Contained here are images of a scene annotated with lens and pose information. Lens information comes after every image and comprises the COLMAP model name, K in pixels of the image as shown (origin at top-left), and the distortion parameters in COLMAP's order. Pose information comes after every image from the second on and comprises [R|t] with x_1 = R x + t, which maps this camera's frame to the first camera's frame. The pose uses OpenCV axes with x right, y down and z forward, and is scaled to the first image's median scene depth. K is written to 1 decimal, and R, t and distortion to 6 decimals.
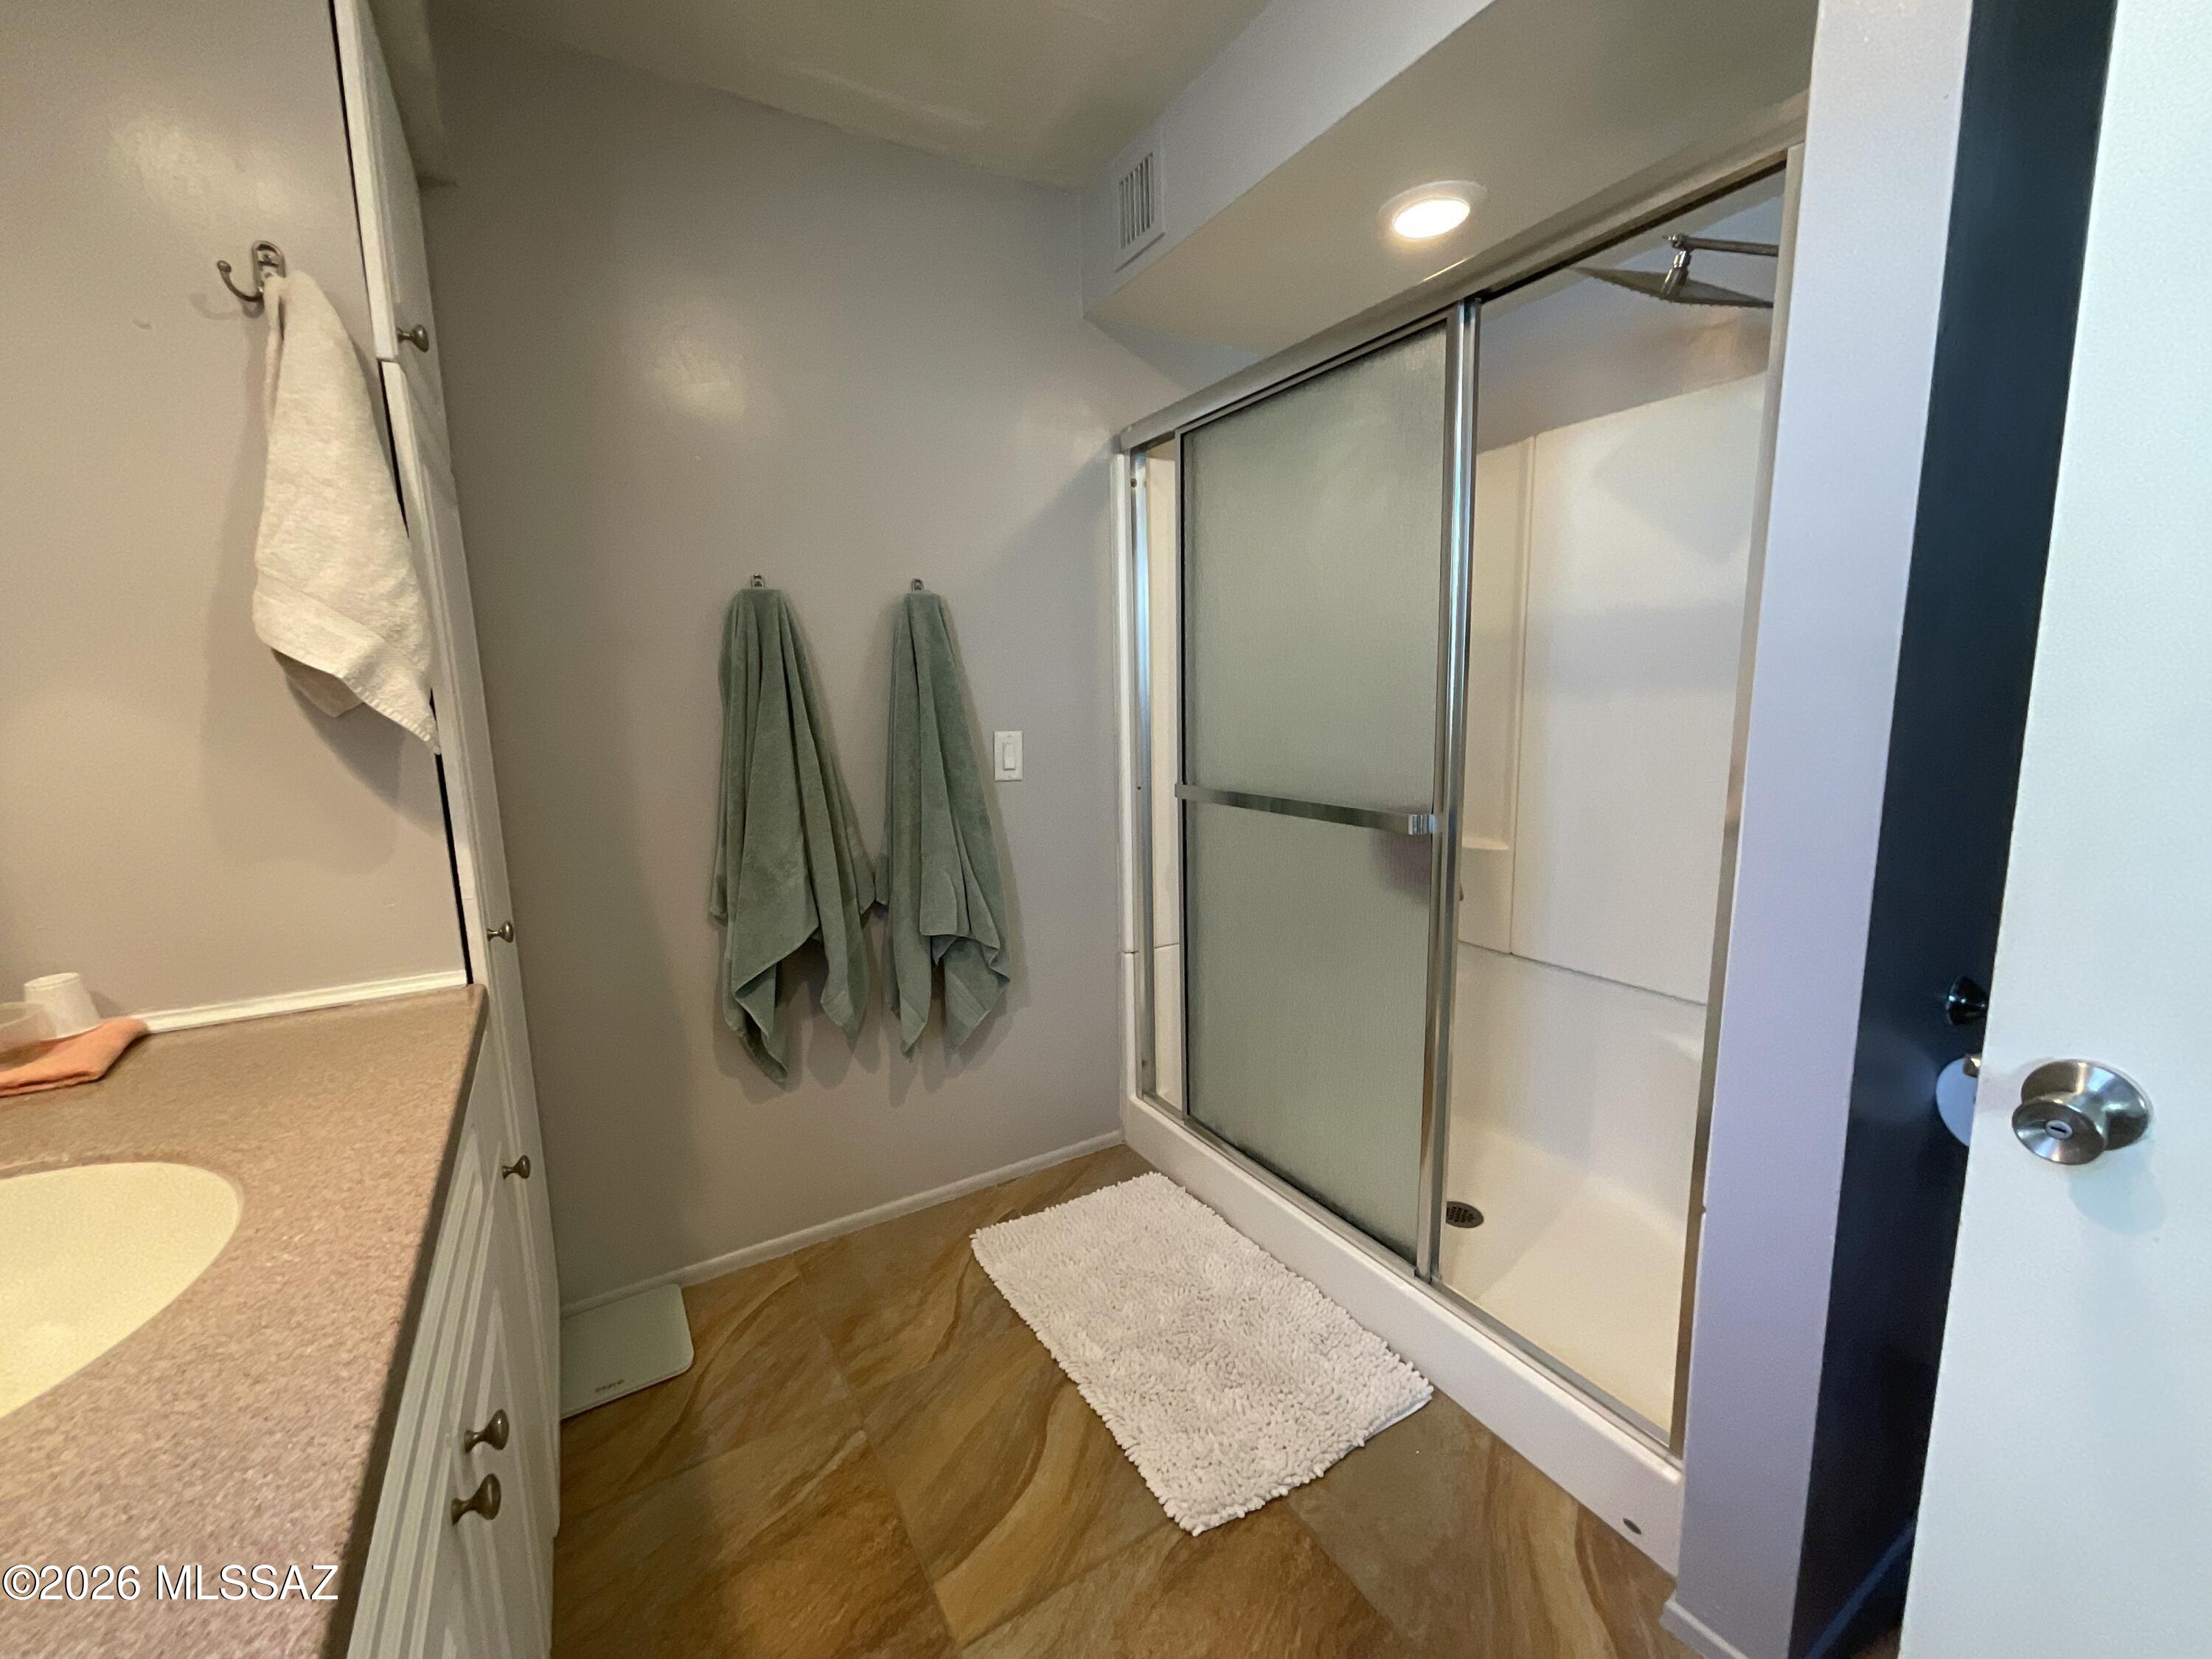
lens RADIAL K [[889.6, 0, 1109.5], [0, 889.6, 834.2], [0, 0, 1]] dist [-0.006302, 0.002430]
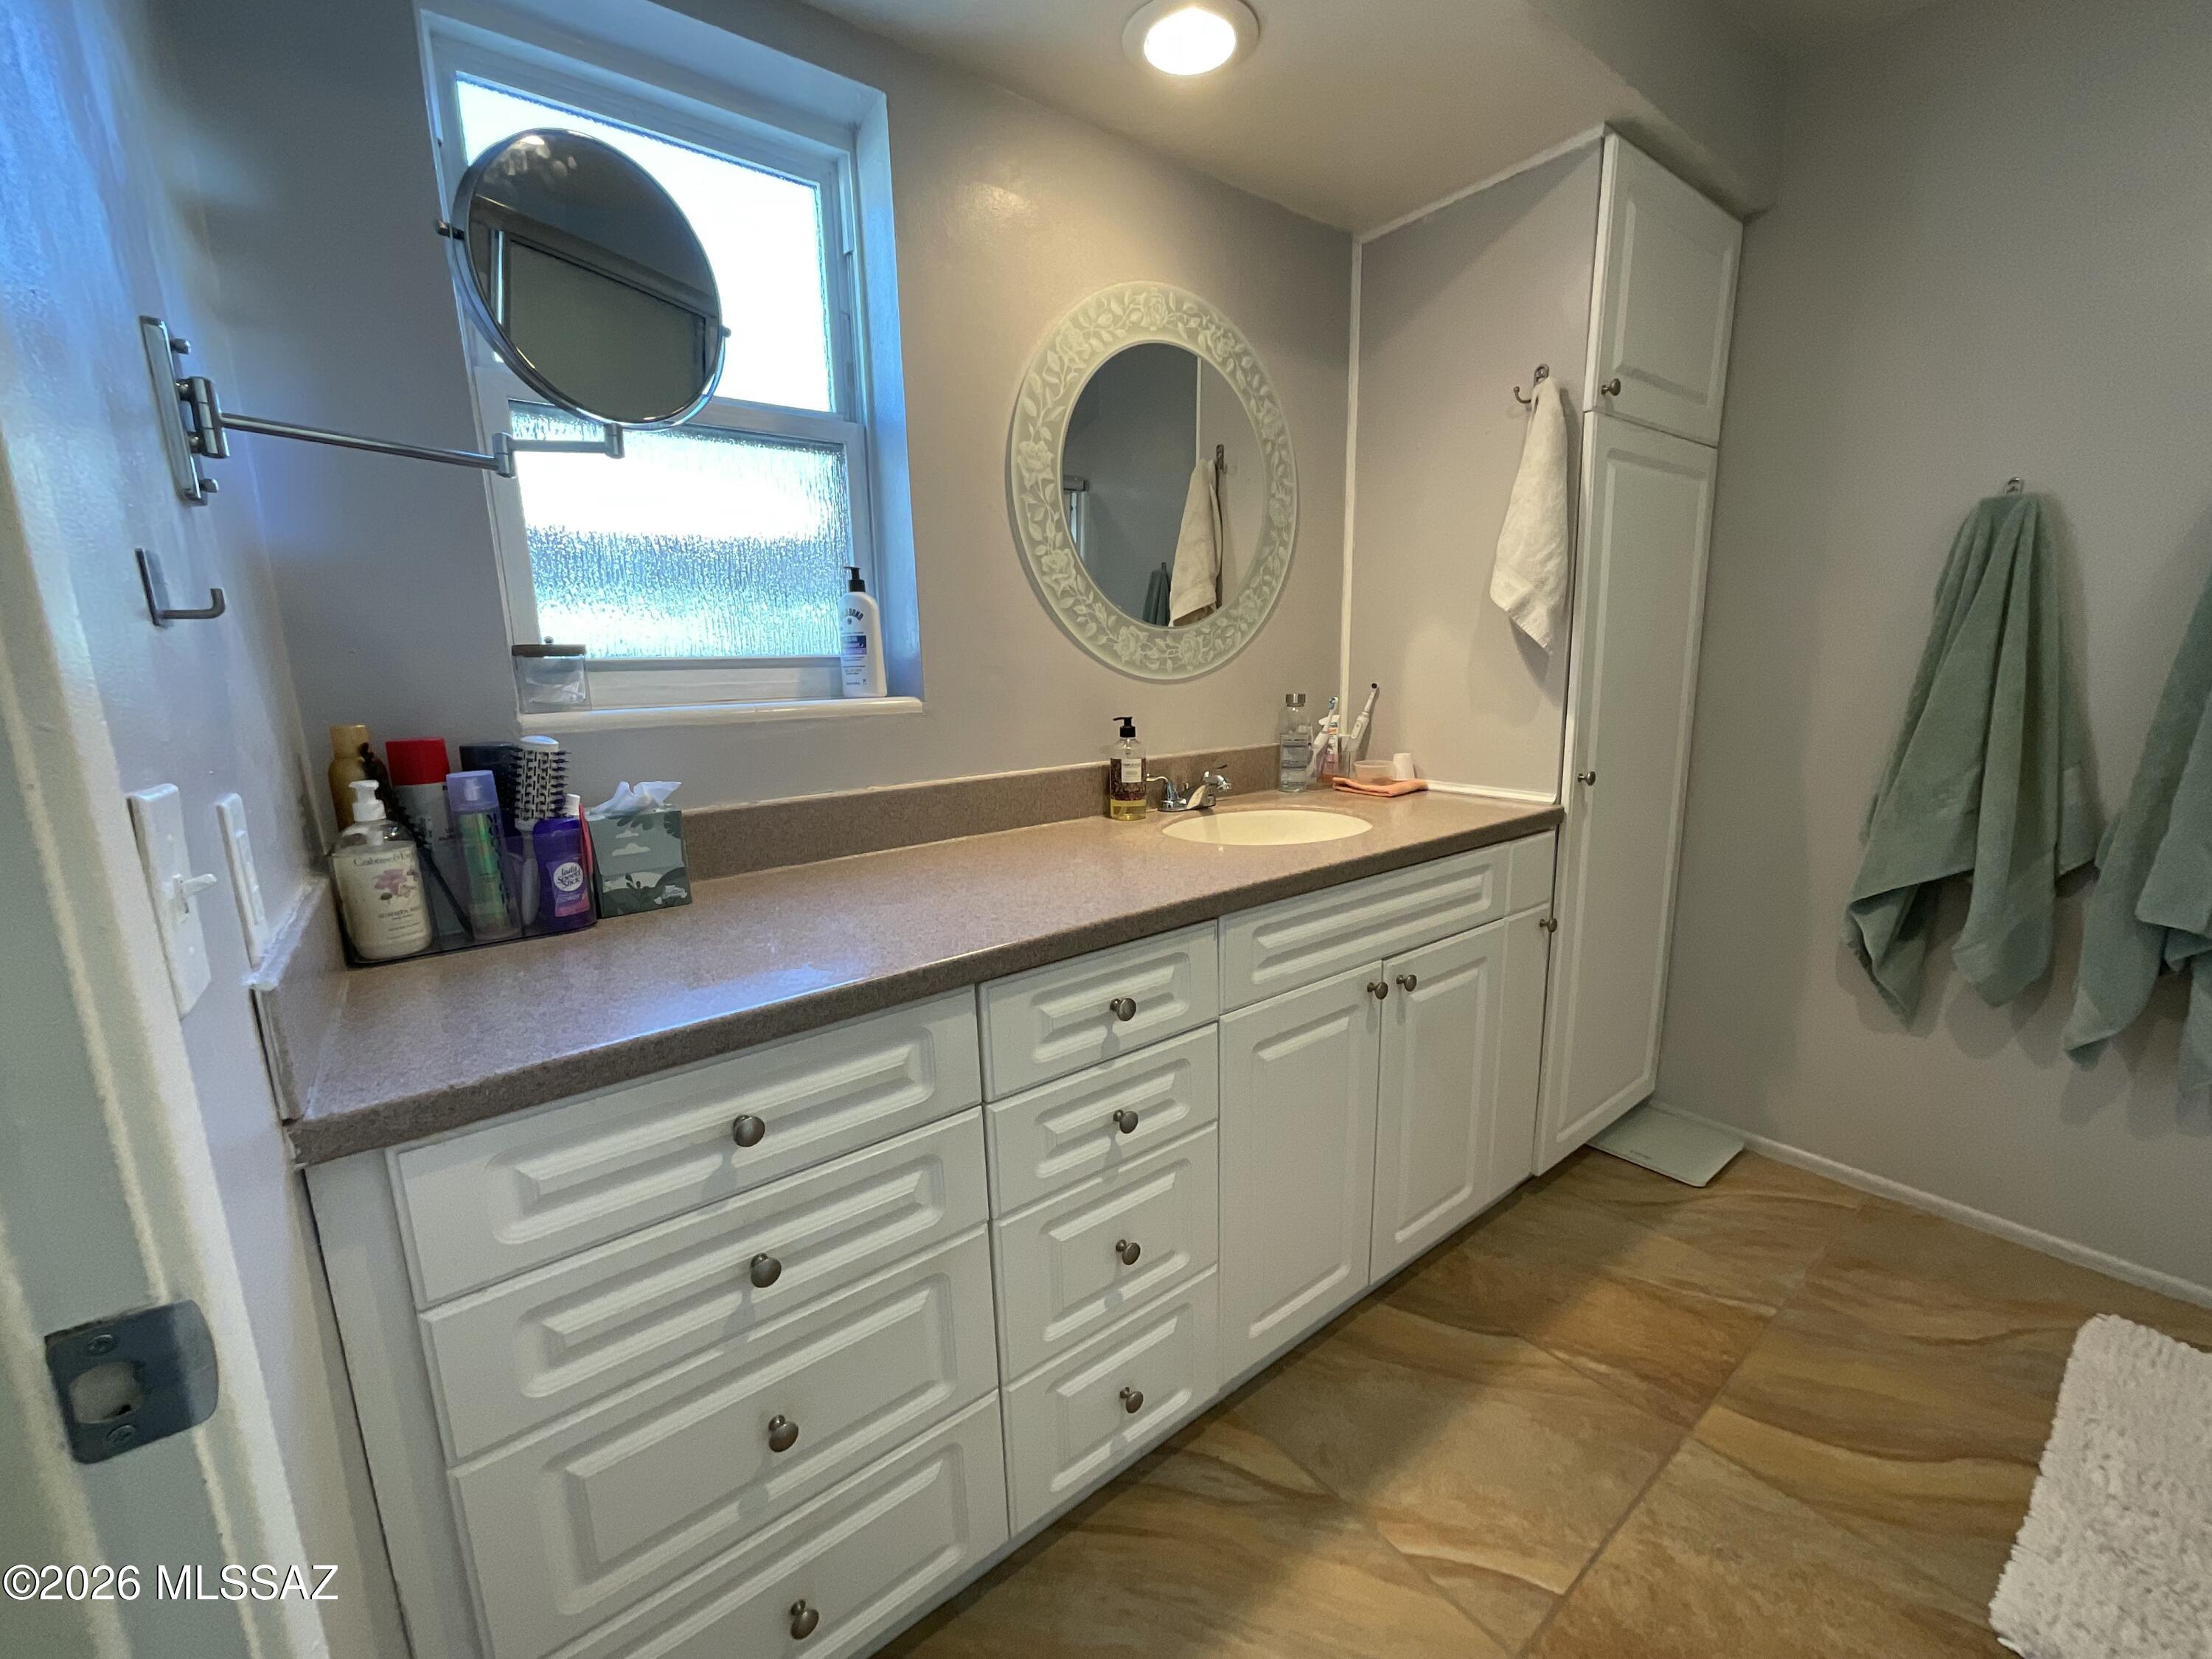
lens RADIAL K [[889.6, 0, 1096.3], [0, 889.6, 836.8], [0, 0, 1]] dist [-0.006302, 0.002430]
pose [[0.106229, 0.217645, -0.970230, 0.463751], [-0.133875, 0.969997, 0.202935, 0.008273], [0.985288, 0.108332, 0.132179, -0.012040]]
